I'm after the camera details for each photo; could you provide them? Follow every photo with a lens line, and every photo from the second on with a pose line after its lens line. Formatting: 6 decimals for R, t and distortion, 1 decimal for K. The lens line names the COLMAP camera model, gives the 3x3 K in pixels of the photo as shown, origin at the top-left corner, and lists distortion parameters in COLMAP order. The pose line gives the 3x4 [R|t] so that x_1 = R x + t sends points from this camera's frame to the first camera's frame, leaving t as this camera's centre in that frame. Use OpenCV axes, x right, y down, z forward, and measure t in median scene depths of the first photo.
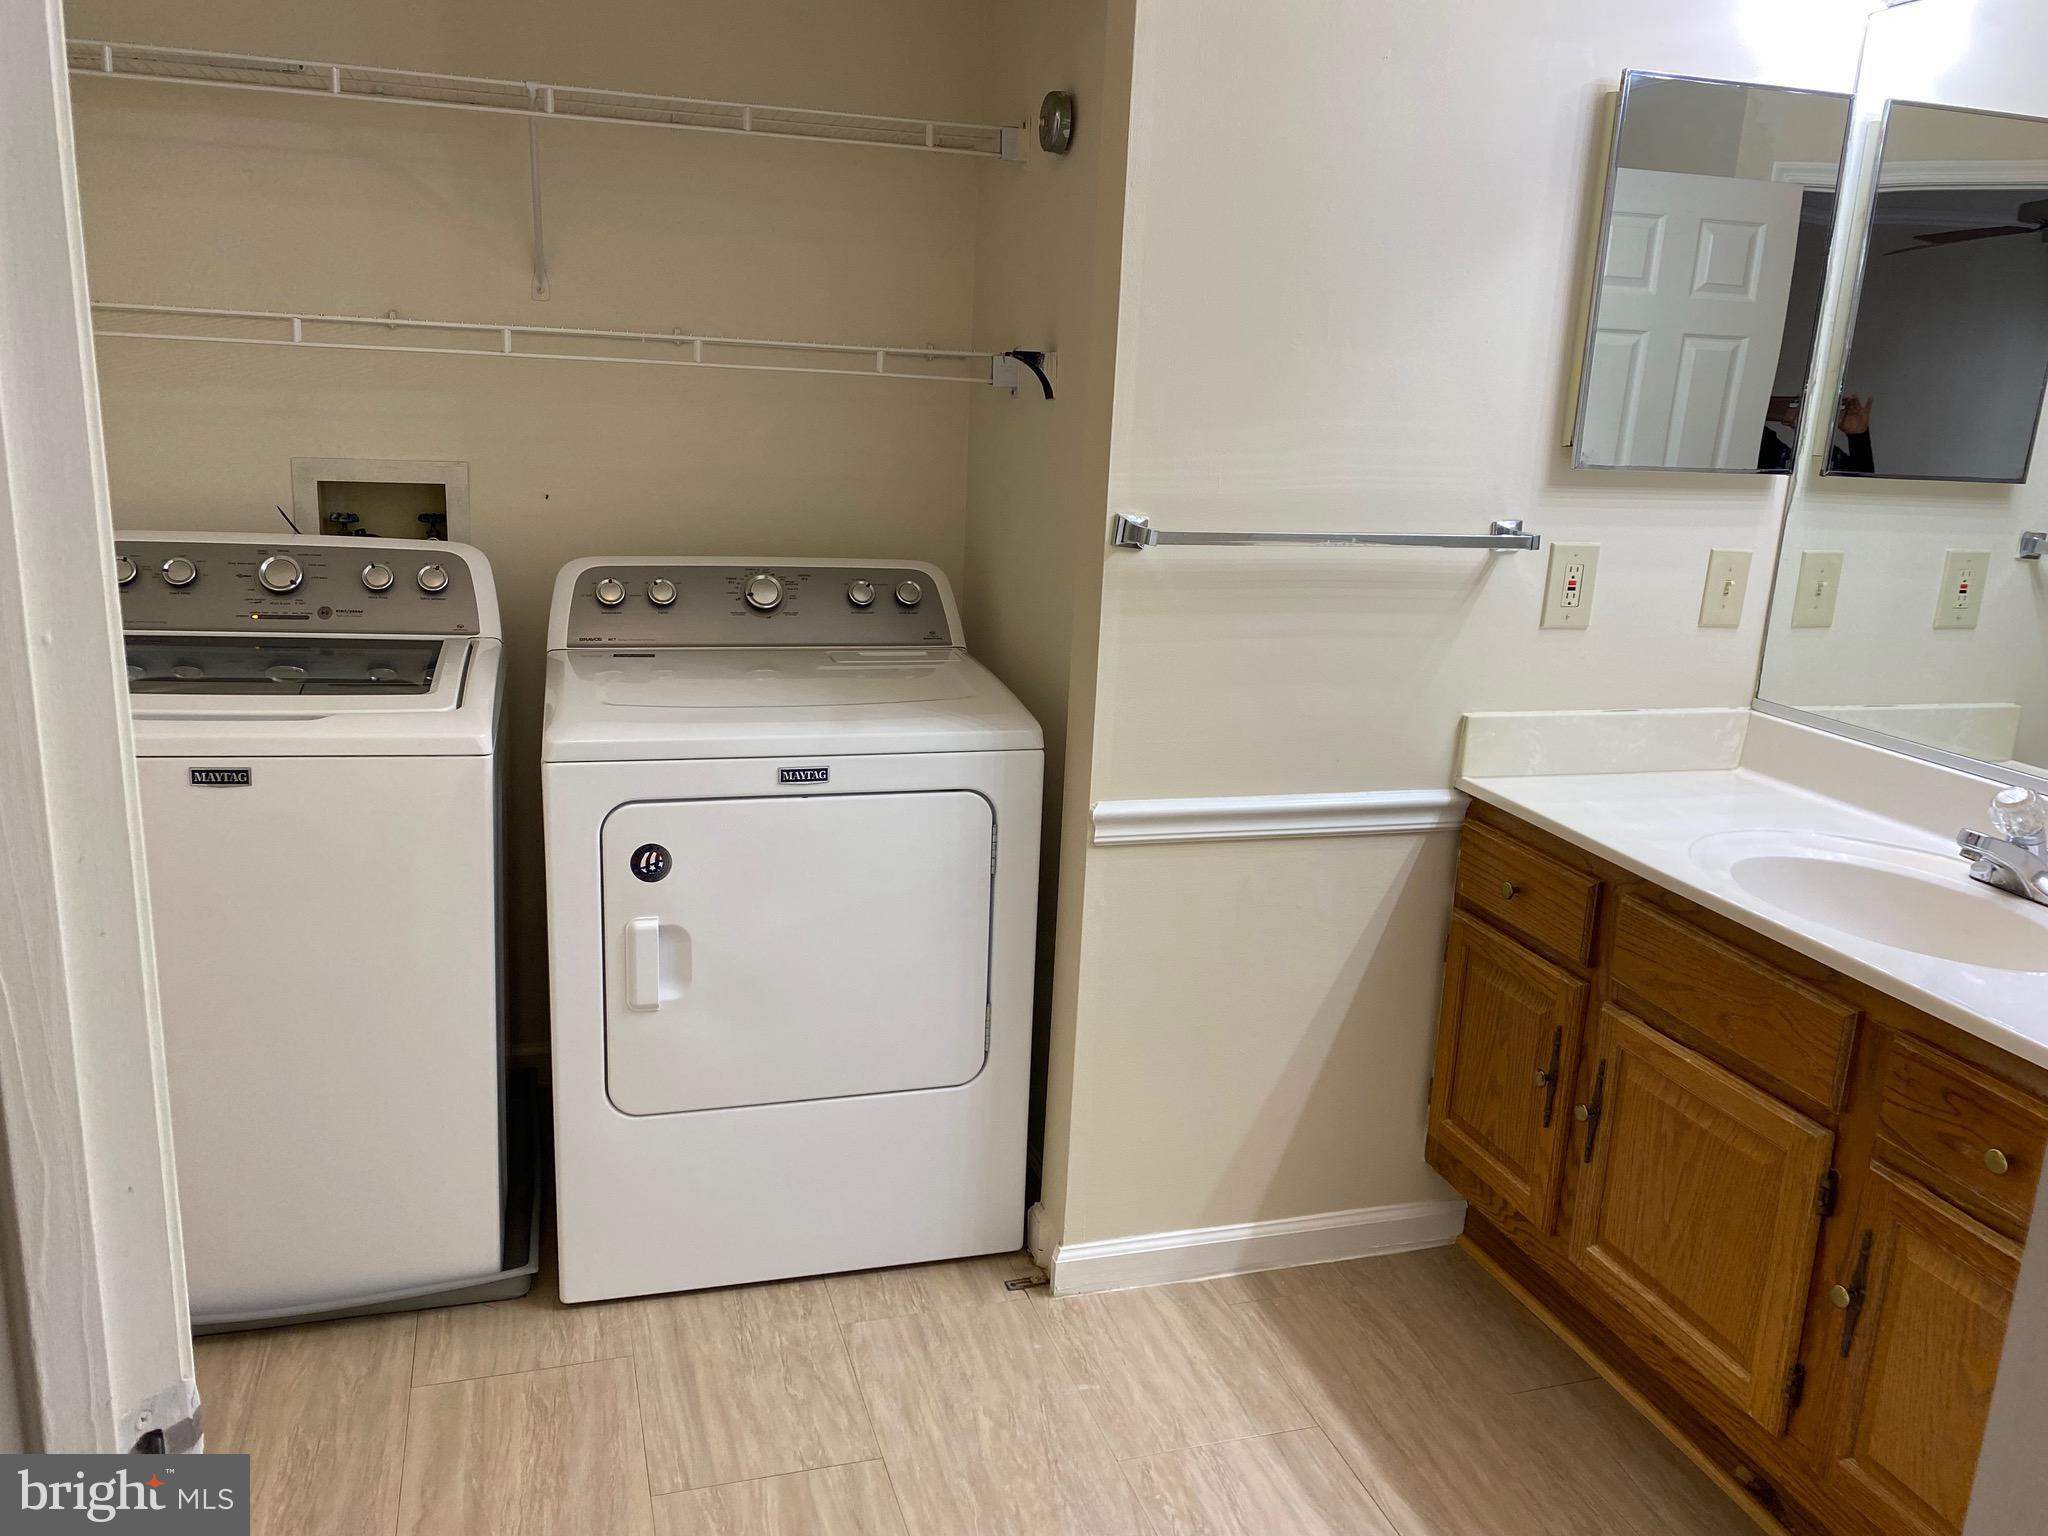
lens RADIAL K [[1567.5, 0, 1024.0], [0, 1567.5, 768.0], [0, 0, 1]] dist [0.050157, -0.139546]
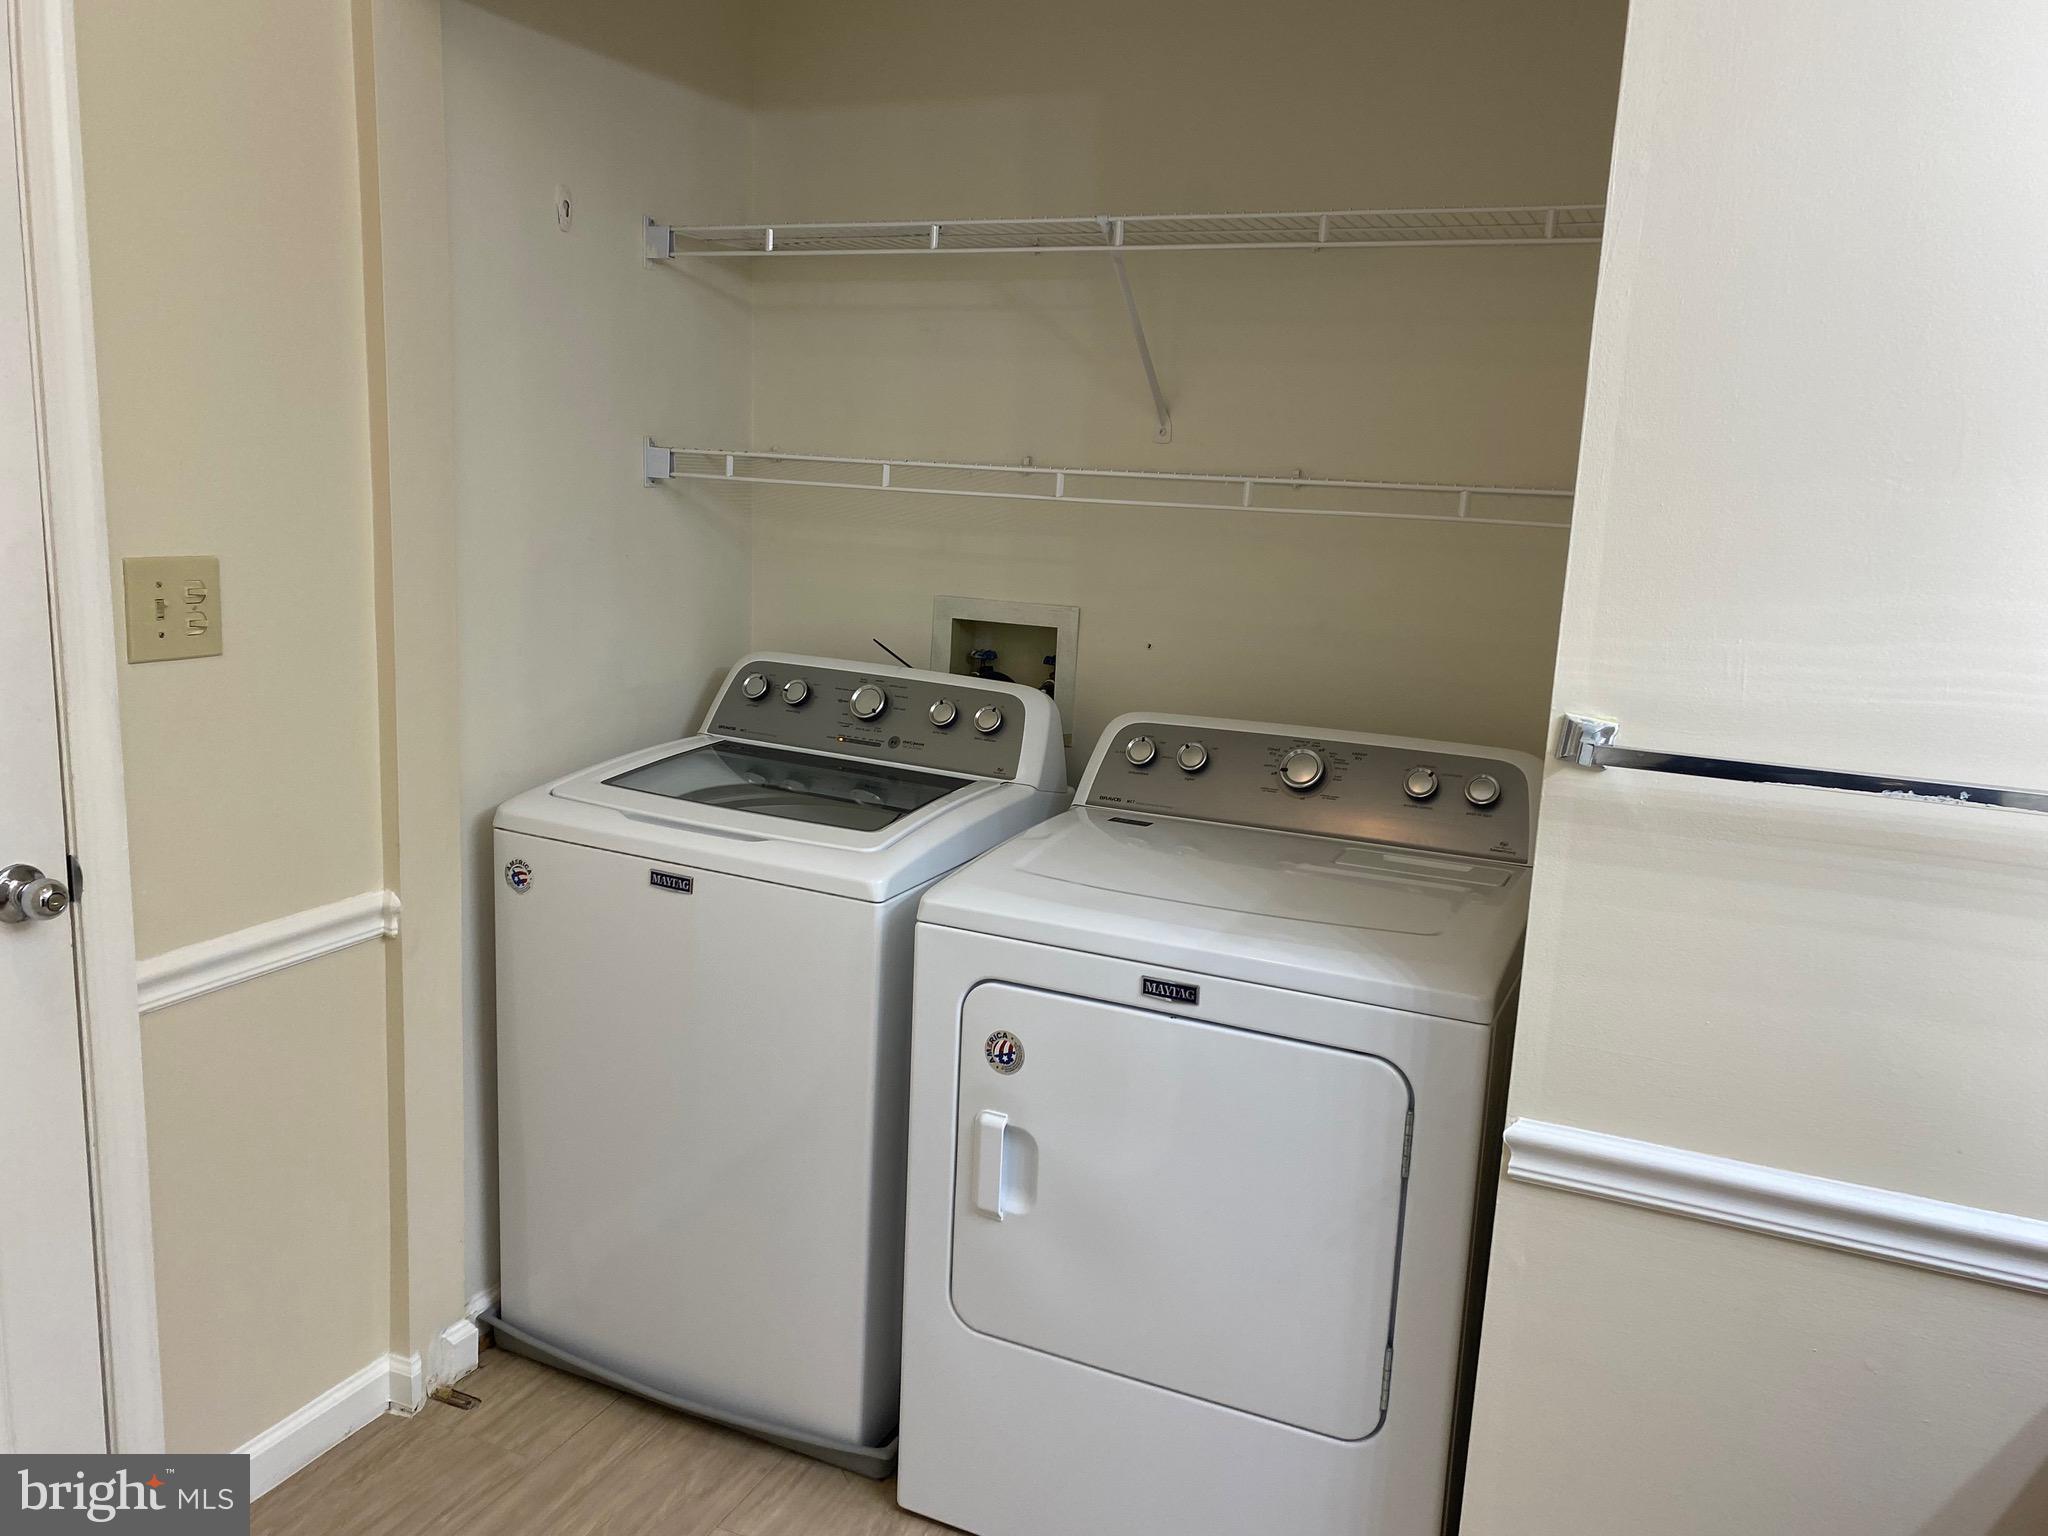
lens RADIAL K [[1550.8, 0, 1024.0], [0, 1550.8, 768.0], [0, 0, 1]] dist [0.046366, -0.044296]
pose [[0.739356, 0.109900, -0.664285, 0.324936], [-0.168839, 0.985329, -0.024905, -0.075534], [0.651802, 0.130571, 0.747064, 0.309740]]
